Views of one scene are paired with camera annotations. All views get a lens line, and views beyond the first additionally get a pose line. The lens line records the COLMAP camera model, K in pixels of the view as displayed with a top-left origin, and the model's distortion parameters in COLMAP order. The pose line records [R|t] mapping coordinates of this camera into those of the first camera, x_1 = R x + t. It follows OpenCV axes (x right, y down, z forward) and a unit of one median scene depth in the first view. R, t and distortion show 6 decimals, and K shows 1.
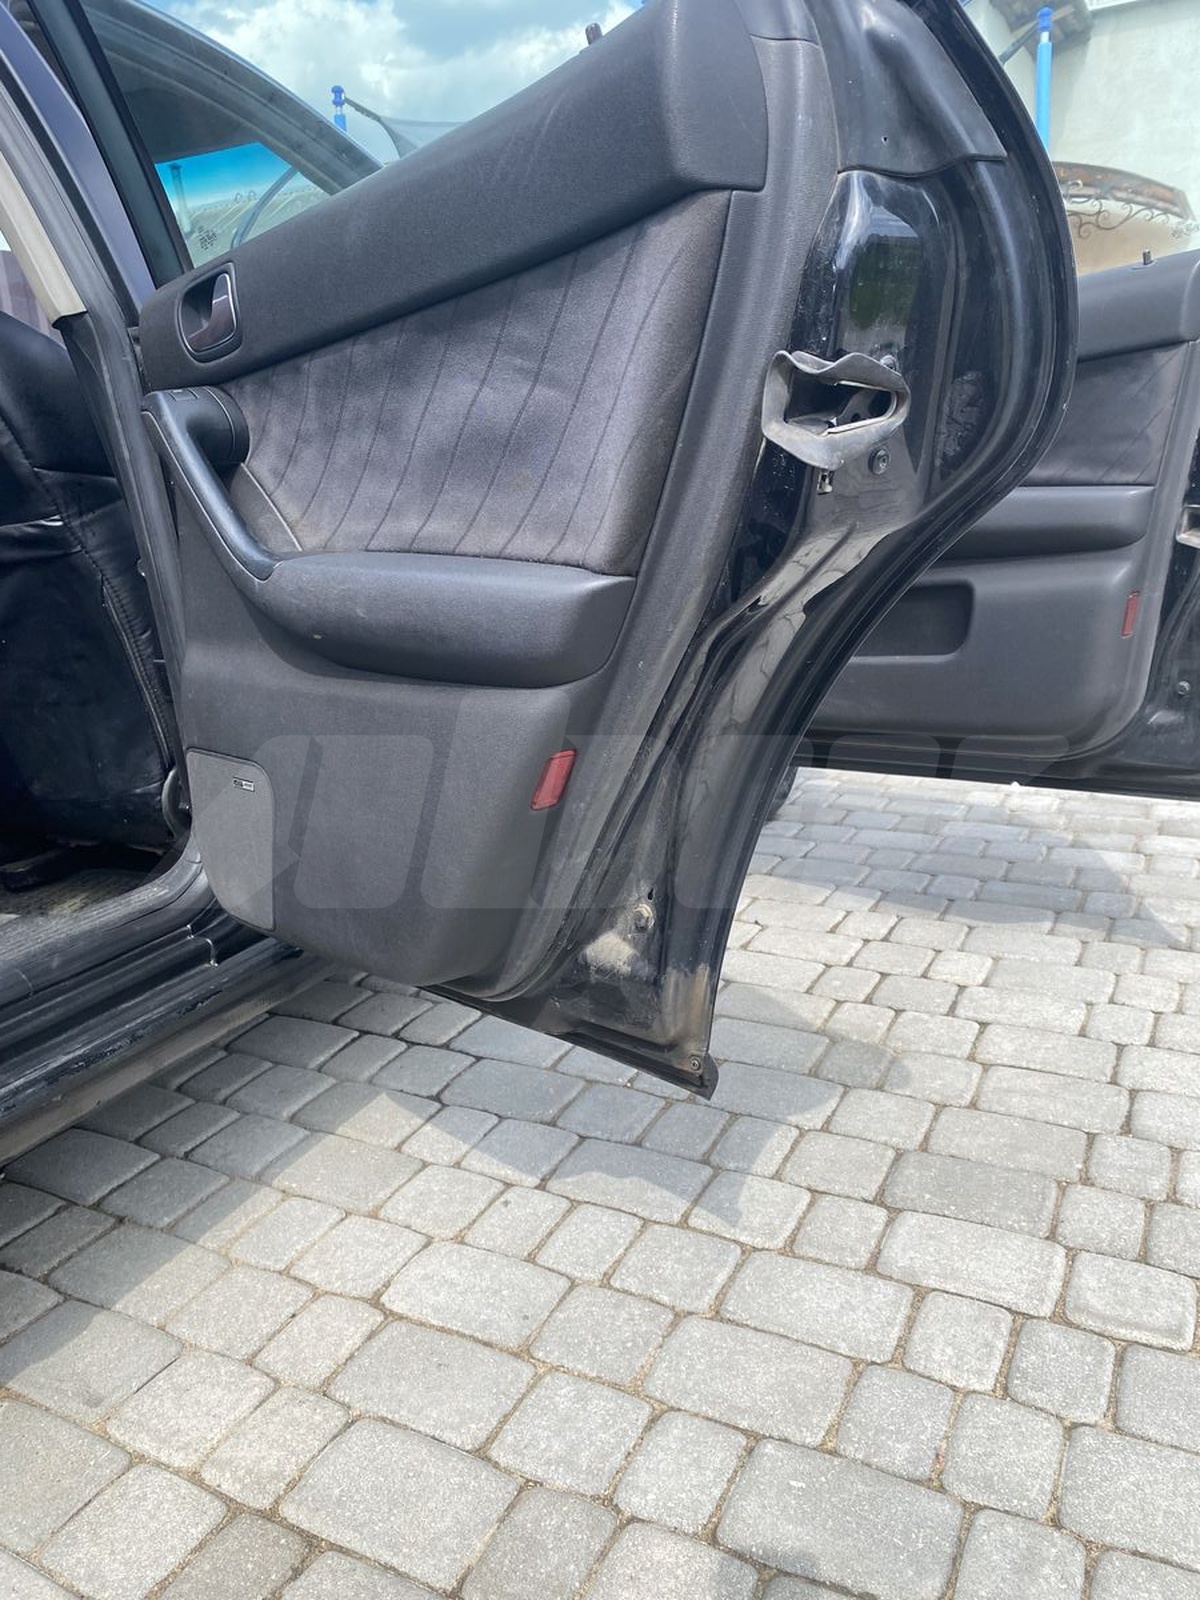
lens RADIAL K [[1210.2, 0, 591.0], [0, 1210.2, 797.2], [0, 0, 1]] dist [0.021740, -0.017213]
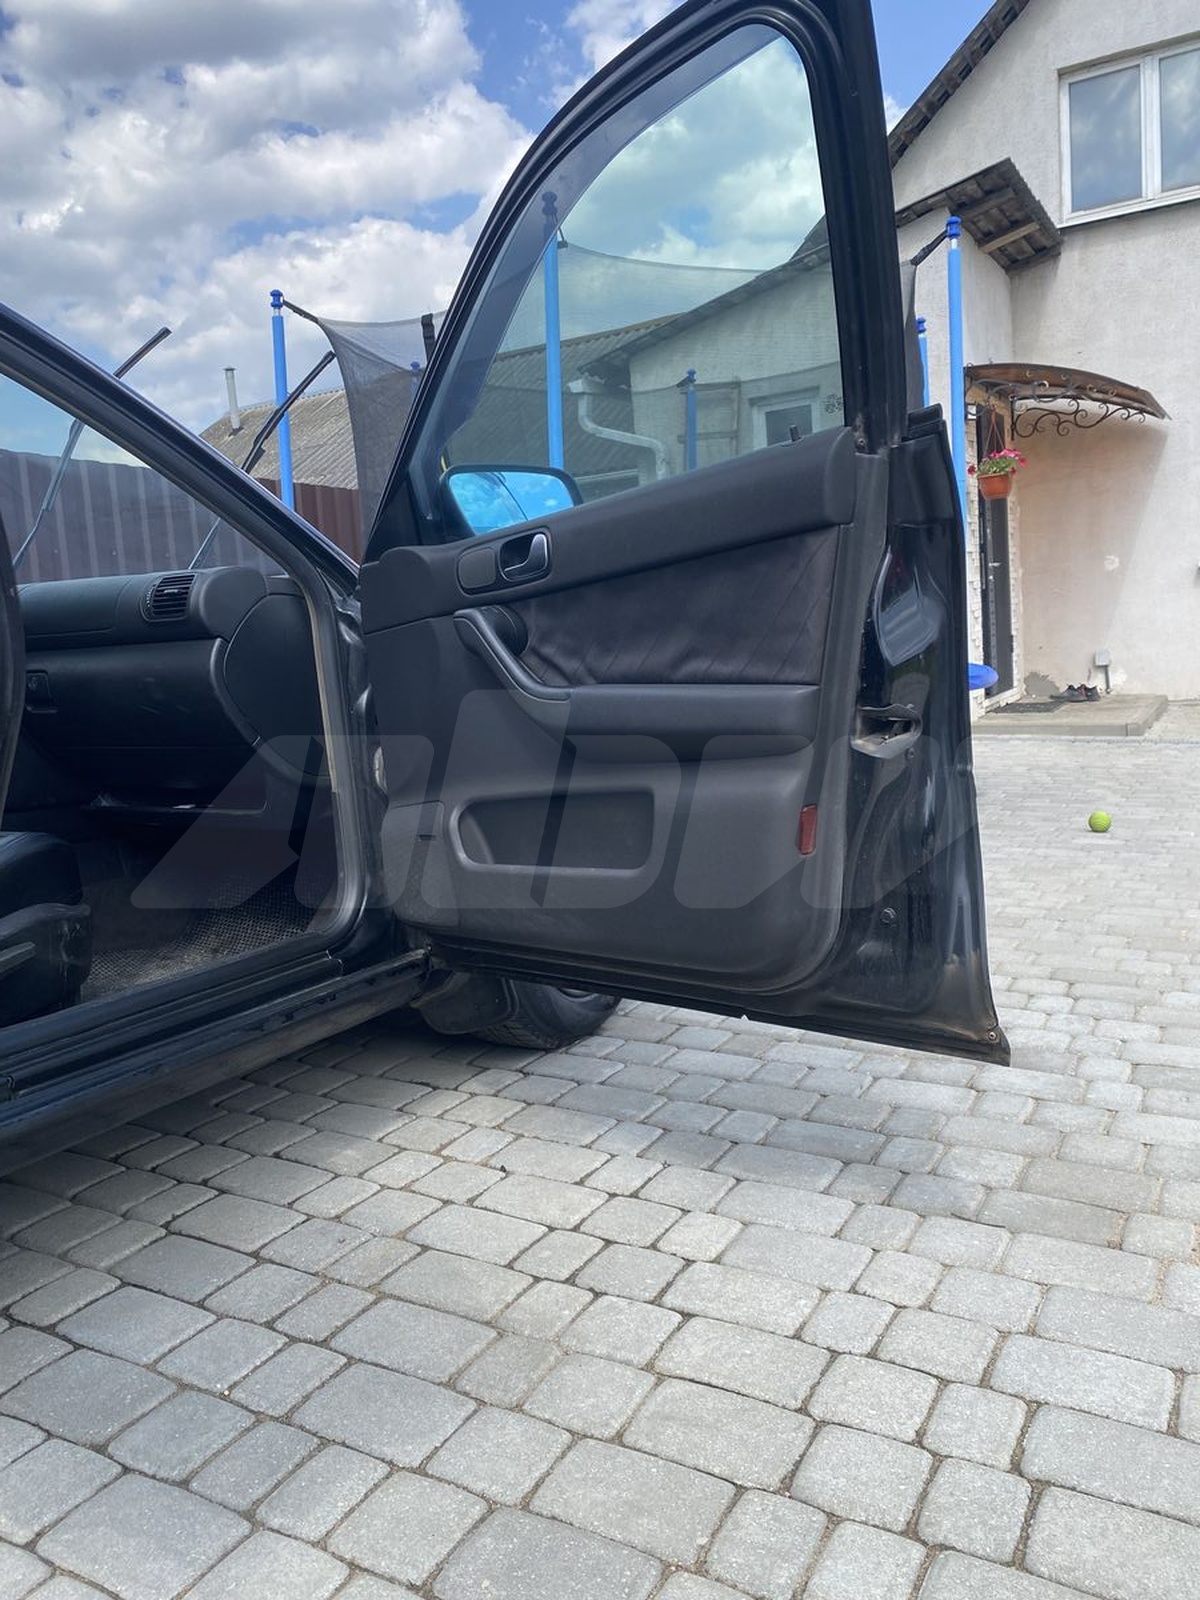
lens RADIAL K [[1210.2, 0, 613.9], [0, 1210.2, 797.2], [0, 0, 1]] dist [0.021740, -0.017213]
pose [[0.999456, 0.012058, -0.030689, 0.281887], [-0.016321, 0.989628, -0.142725, -0.041963], [0.028650, 0.143148, 0.989287, 0.125643]]
